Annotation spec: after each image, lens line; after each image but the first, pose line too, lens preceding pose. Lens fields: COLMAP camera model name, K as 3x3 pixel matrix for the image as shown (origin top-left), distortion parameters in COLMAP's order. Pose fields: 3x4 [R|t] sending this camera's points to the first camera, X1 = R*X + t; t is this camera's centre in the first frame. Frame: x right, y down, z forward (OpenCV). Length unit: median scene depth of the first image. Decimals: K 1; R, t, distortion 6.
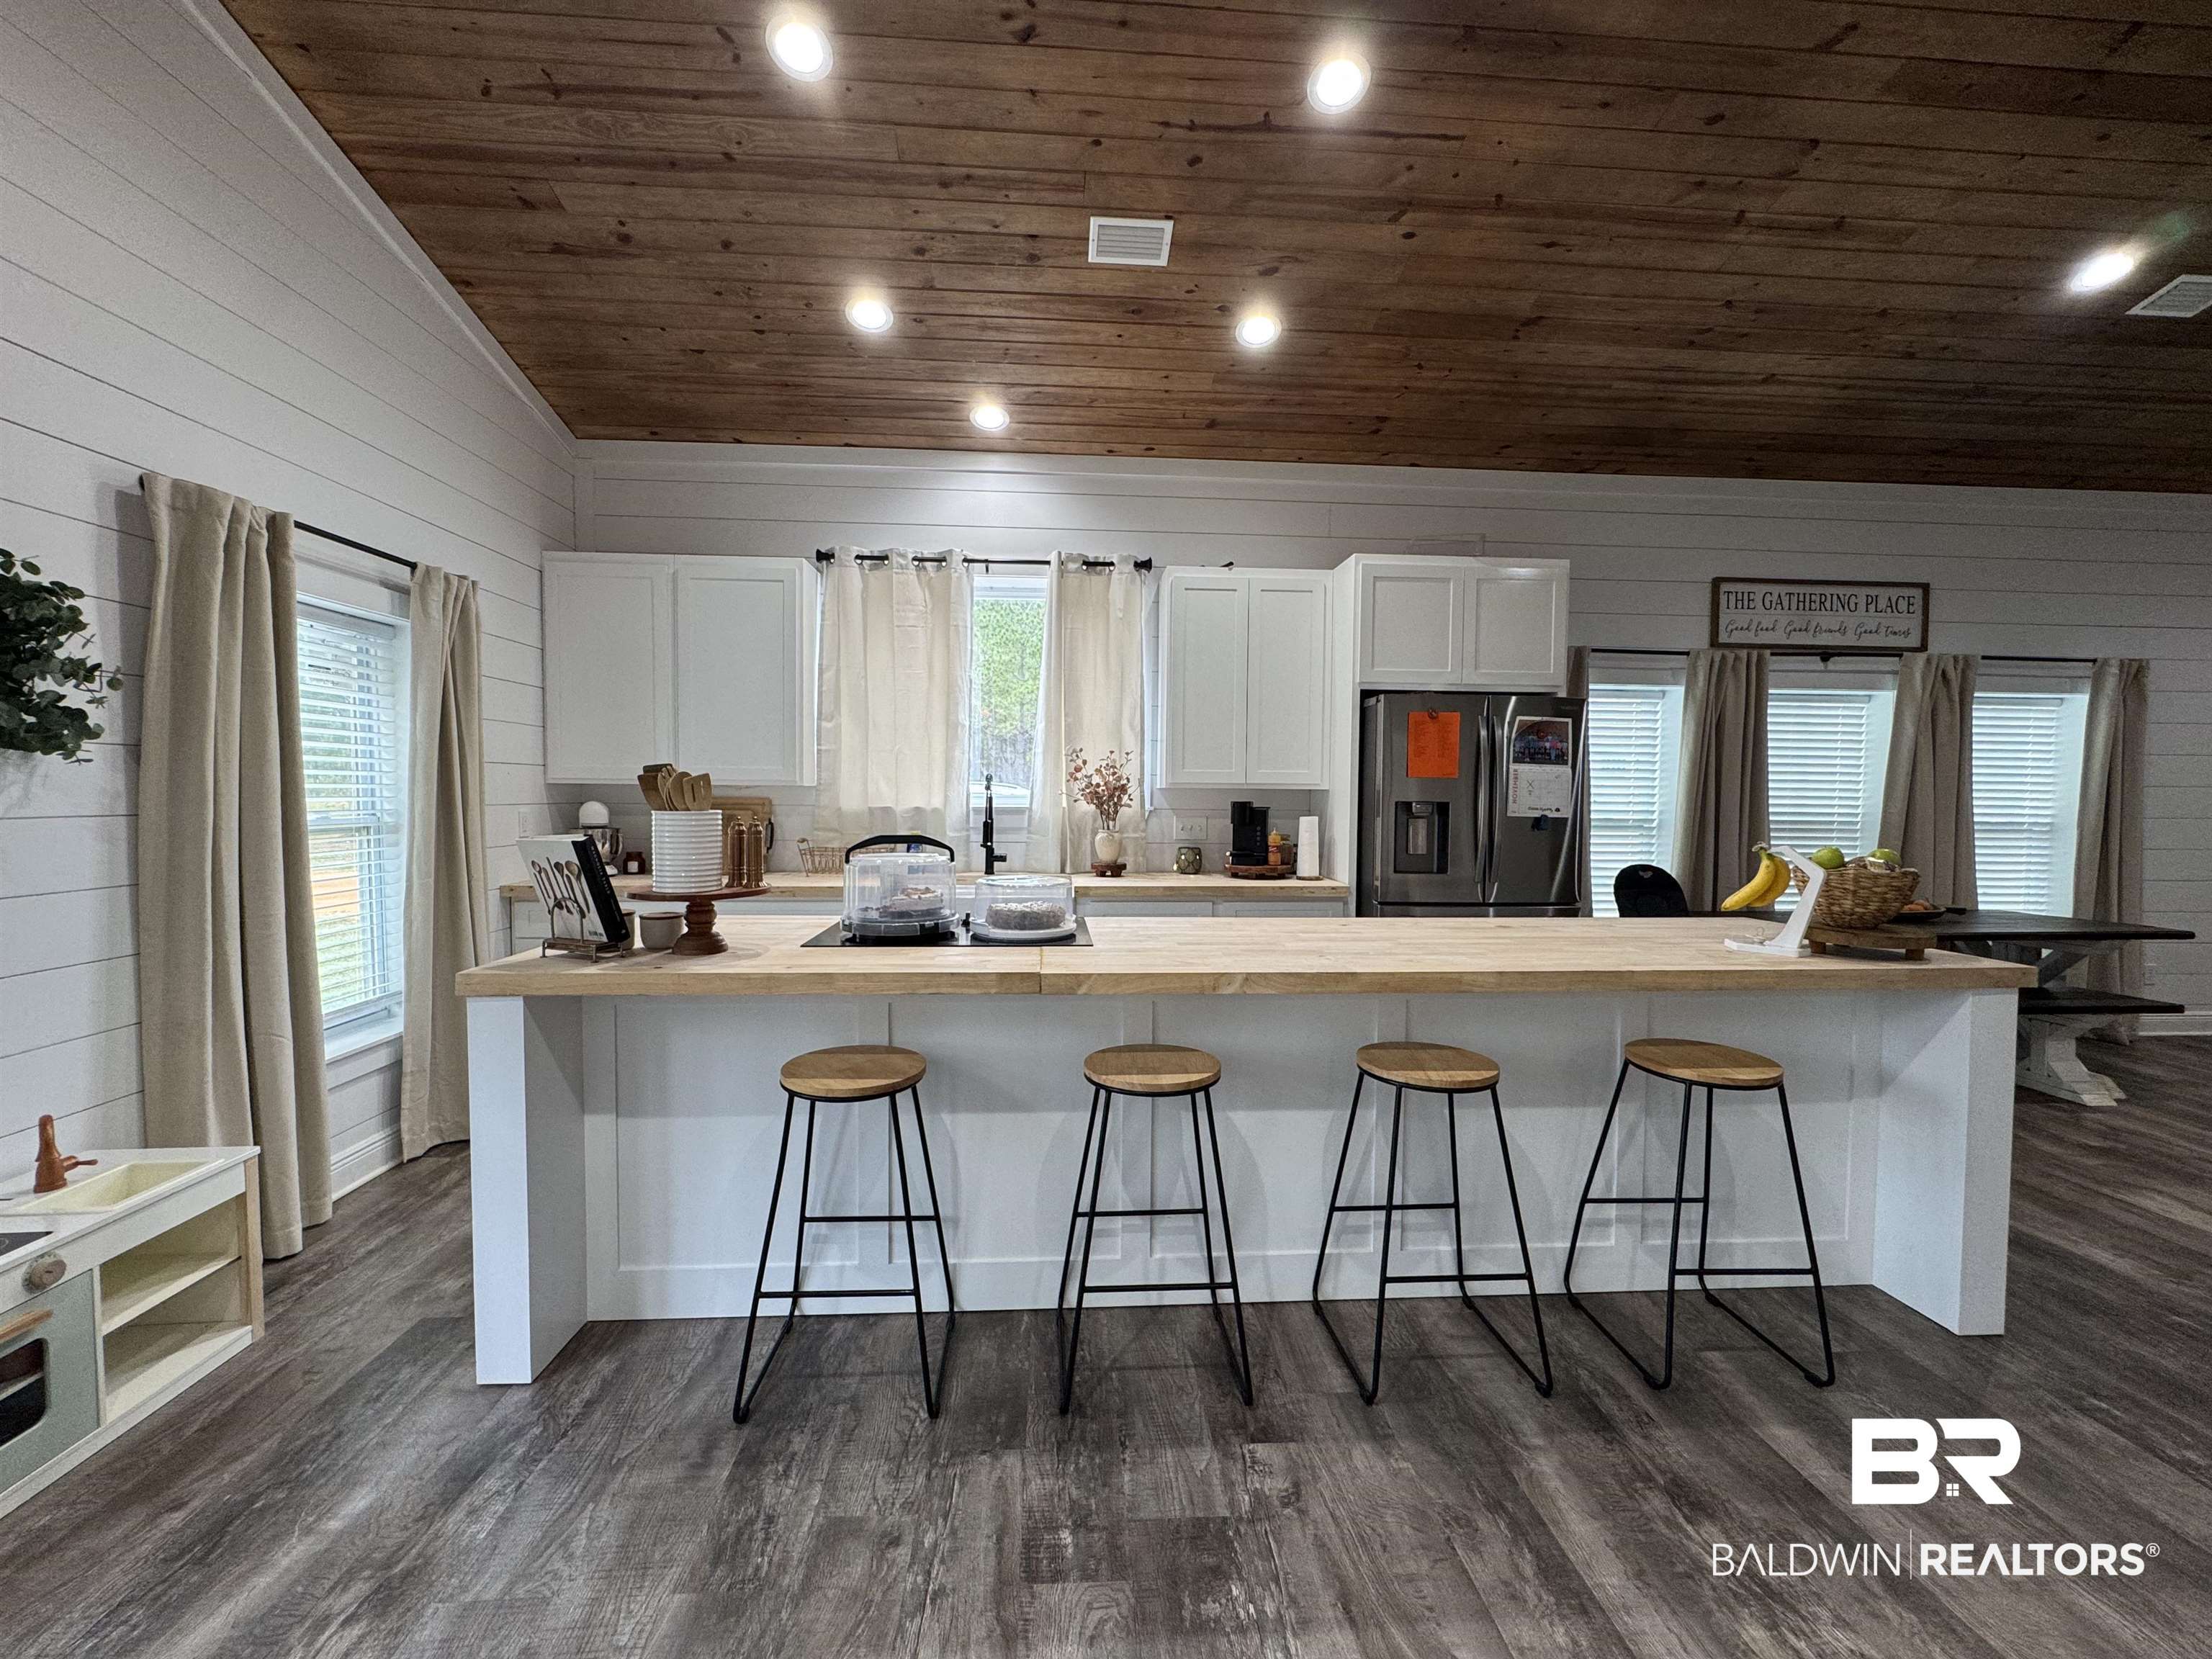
lens RADIAL K [[884.8, 0, 1104.1], [0, 884.8, 829.7], [0, 0, 1]] dist [-0.004636, 0.000529]
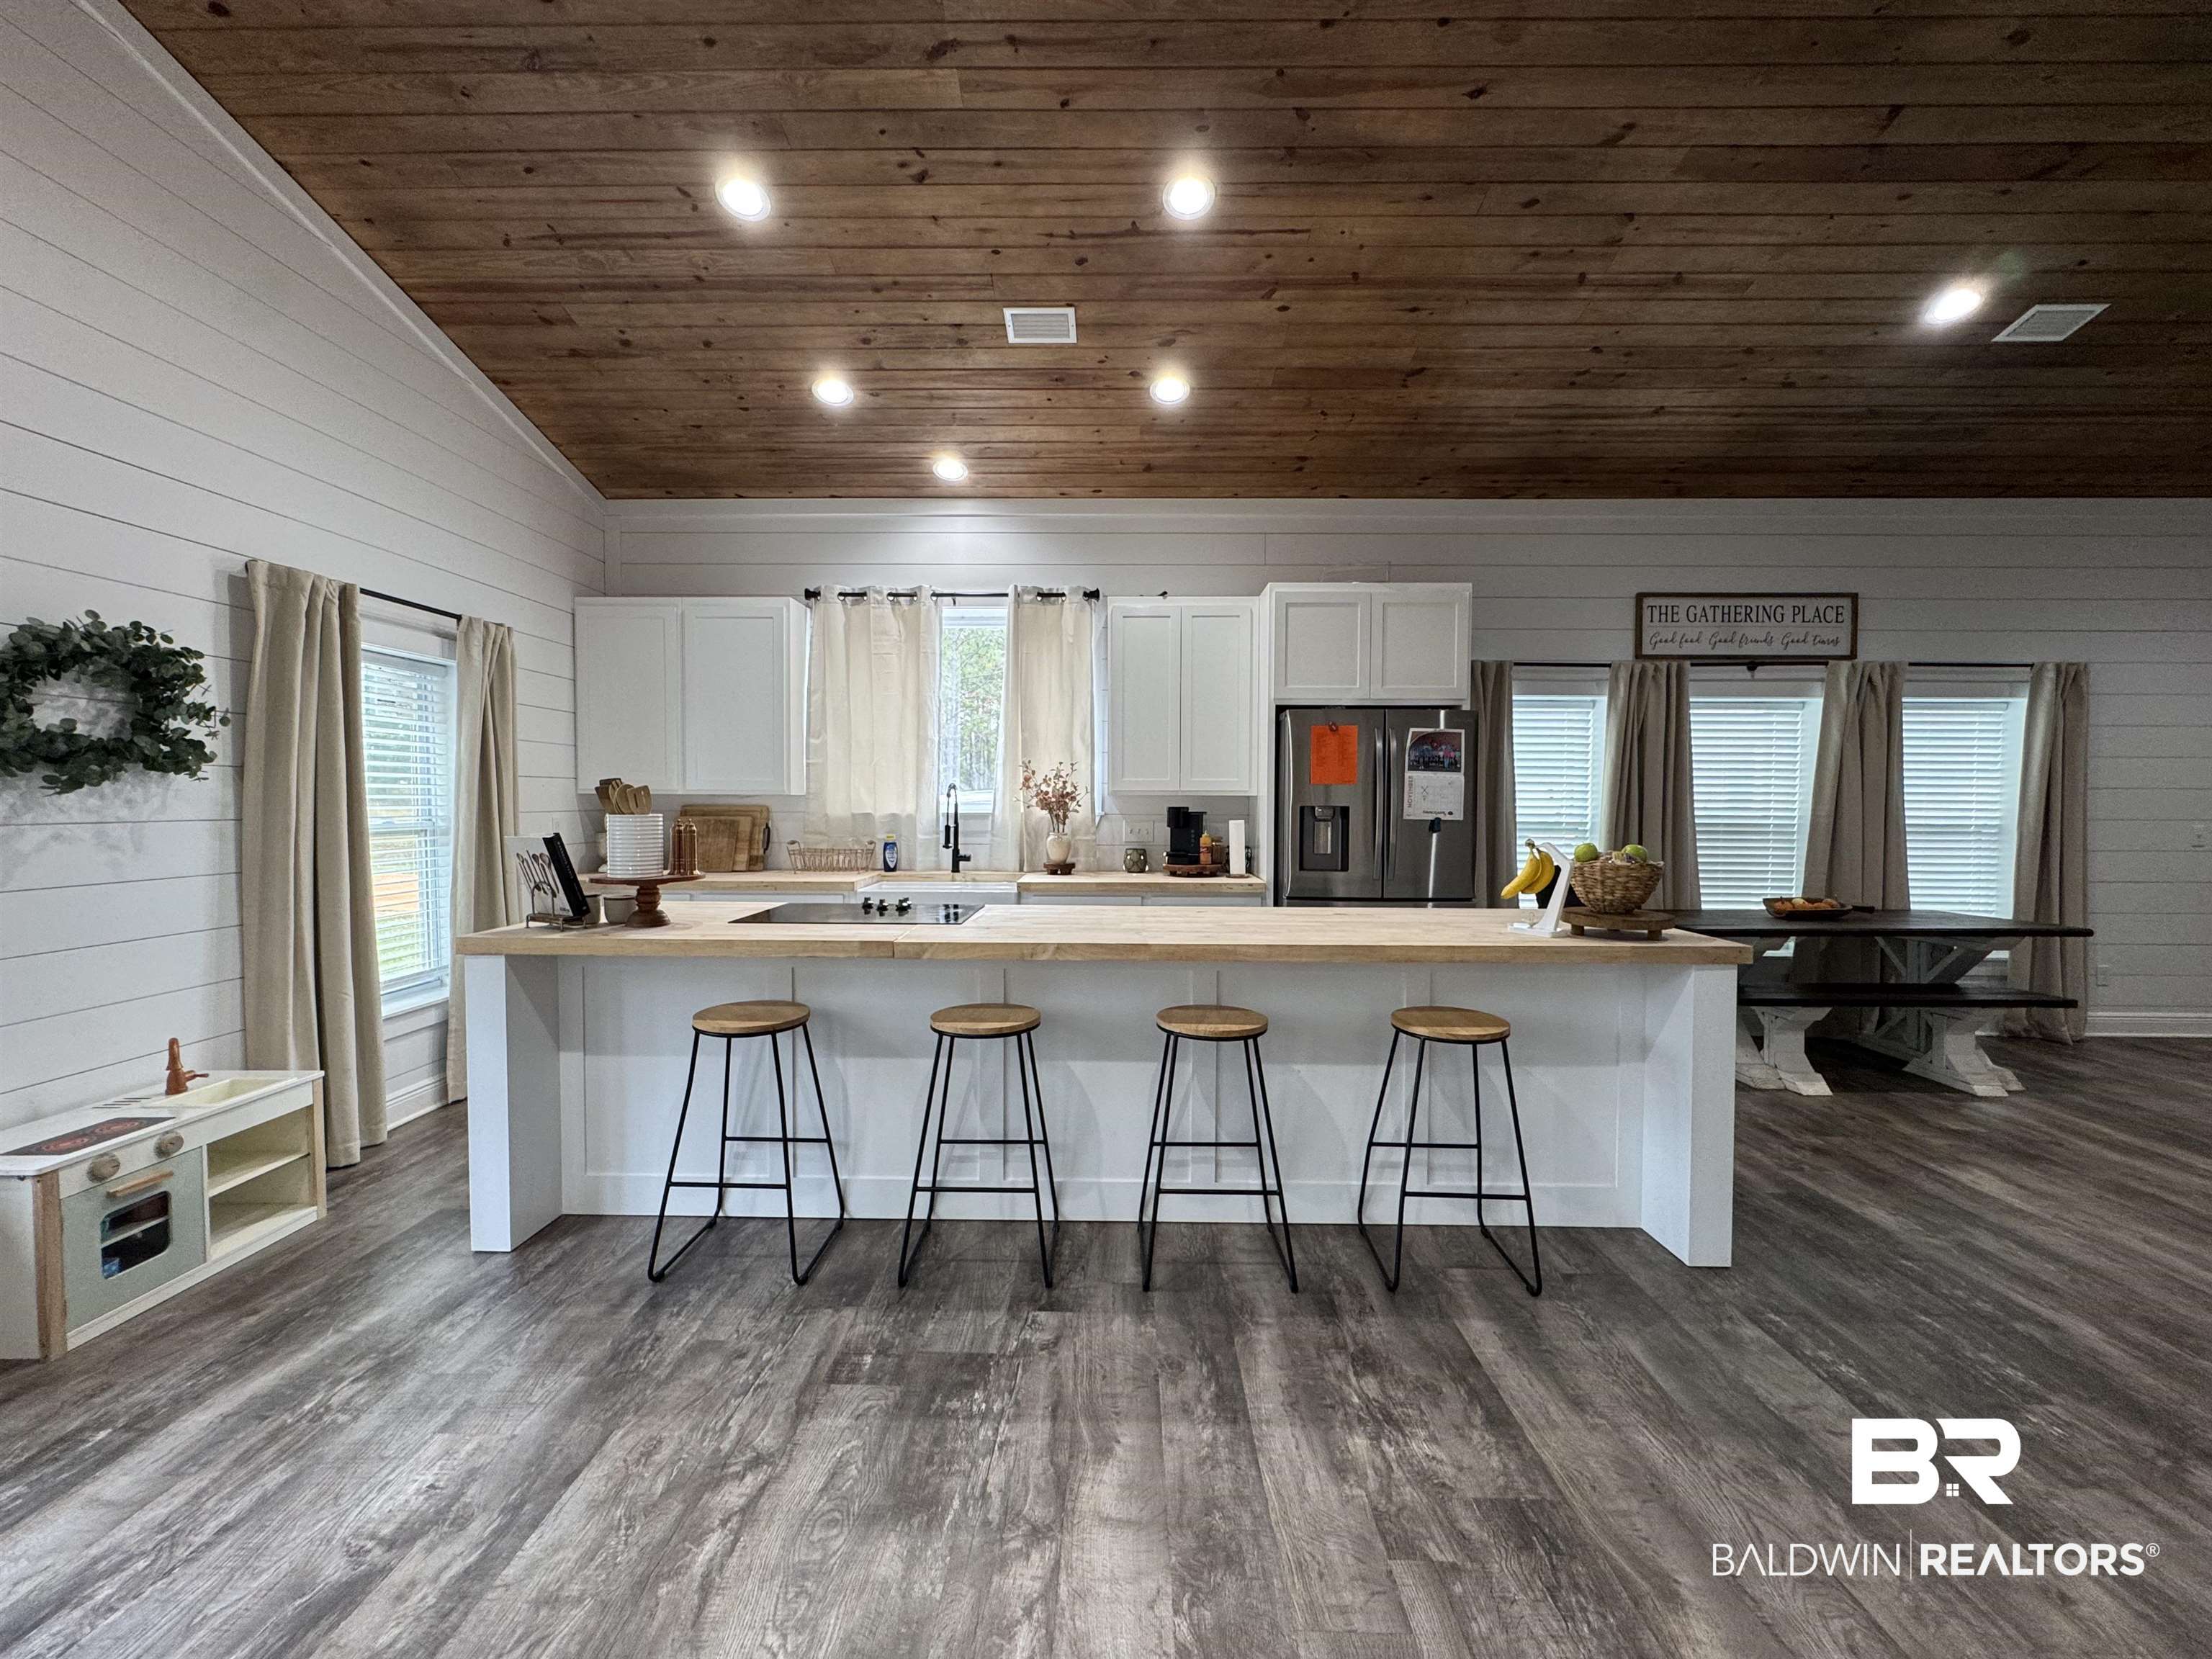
lens RADIAL K [[885.6, 0, 1104.1], [0, 885.6, 829.5], [0, 0, 1]] dist [-0.005137, 0.001014]
pose [[0.996810, -0.001834, -0.079793, 0.172946], [0.001139, 0.999961, -0.008756, 0.006890], [0.079806, 0.008637, 0.996773, -0.125371]]
